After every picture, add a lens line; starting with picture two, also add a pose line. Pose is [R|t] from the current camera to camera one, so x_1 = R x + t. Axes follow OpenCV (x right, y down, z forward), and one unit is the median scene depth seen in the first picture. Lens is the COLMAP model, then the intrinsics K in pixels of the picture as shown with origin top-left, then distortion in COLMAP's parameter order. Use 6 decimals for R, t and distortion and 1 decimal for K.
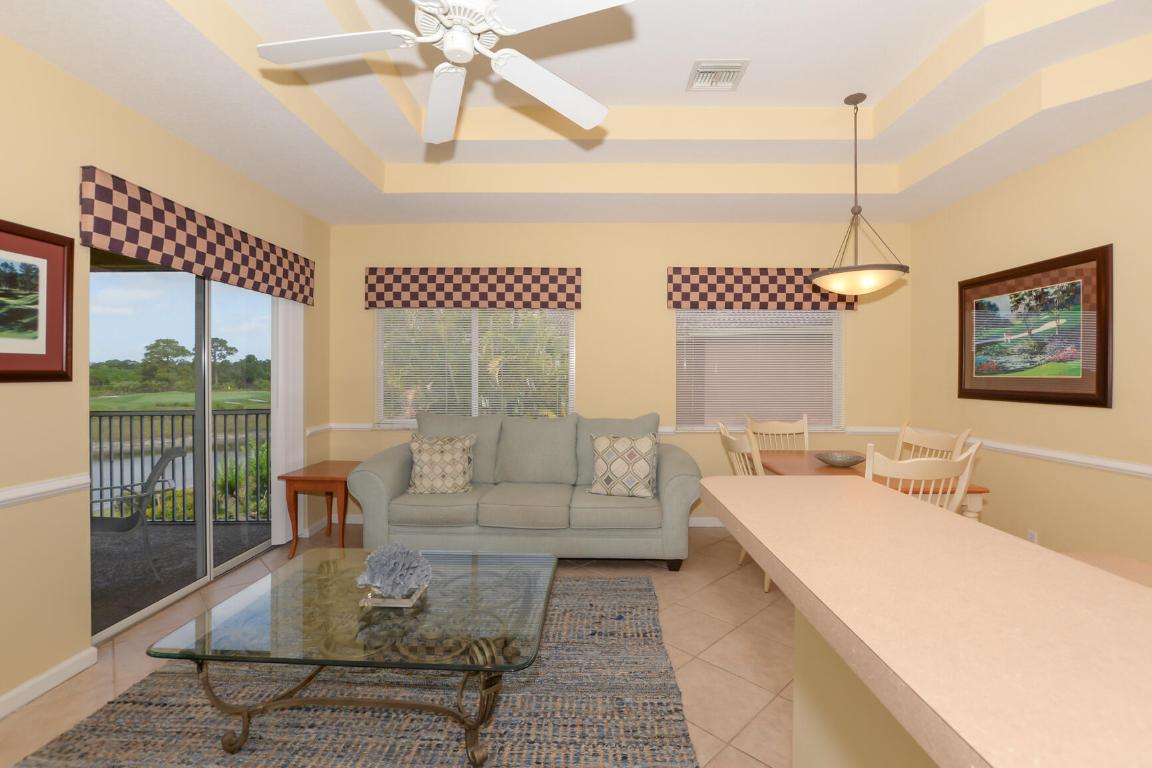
lens RADIAL K [[507.9, 0, 584.5], [0, 507.9, 377.1], [0, 0, 1]] dist [-0.023099, 0.003441]
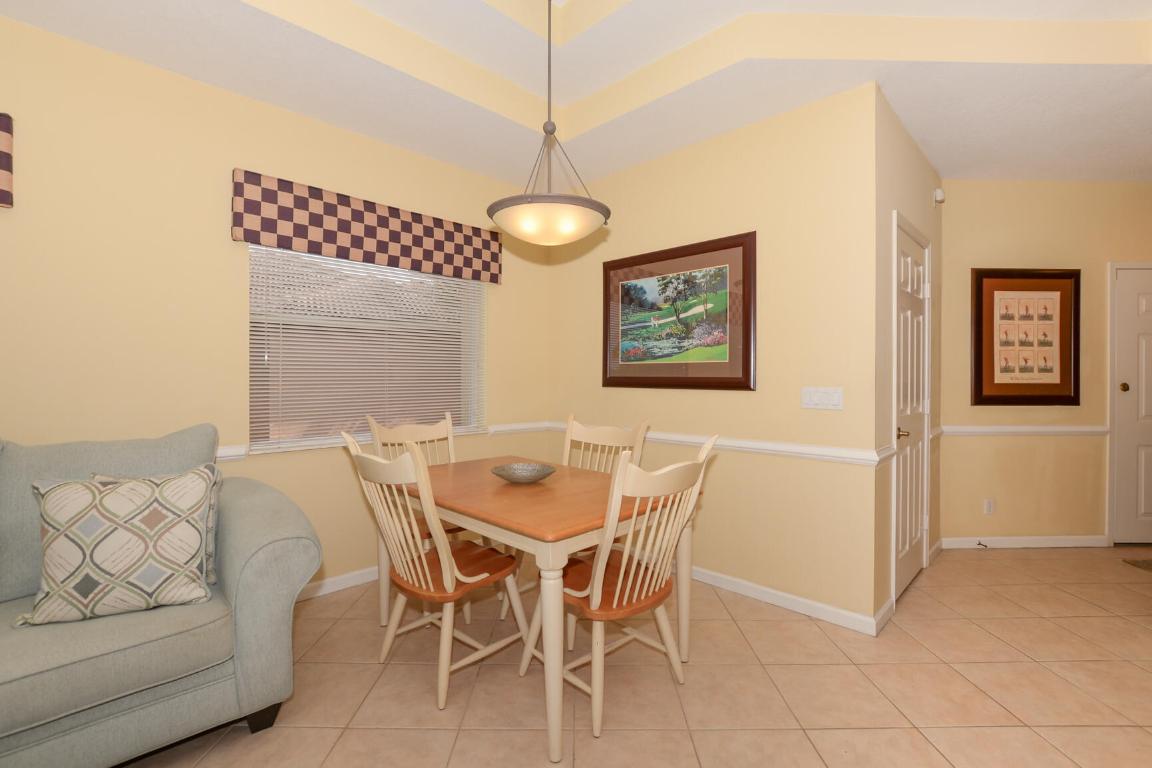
lens RADIAL K [[507.9, 0, 572.4], [0, 507.9, 377.2], [0, 0, 1]] dist [-0.023099, 0.003441]
pose [[0.704842, -0.001765, 0.709362, 0.040118], [0.002372, 0.999997, 0.000132, 0.026091], [-0.709361, 0.001590, 0.704844, 0.417982]]
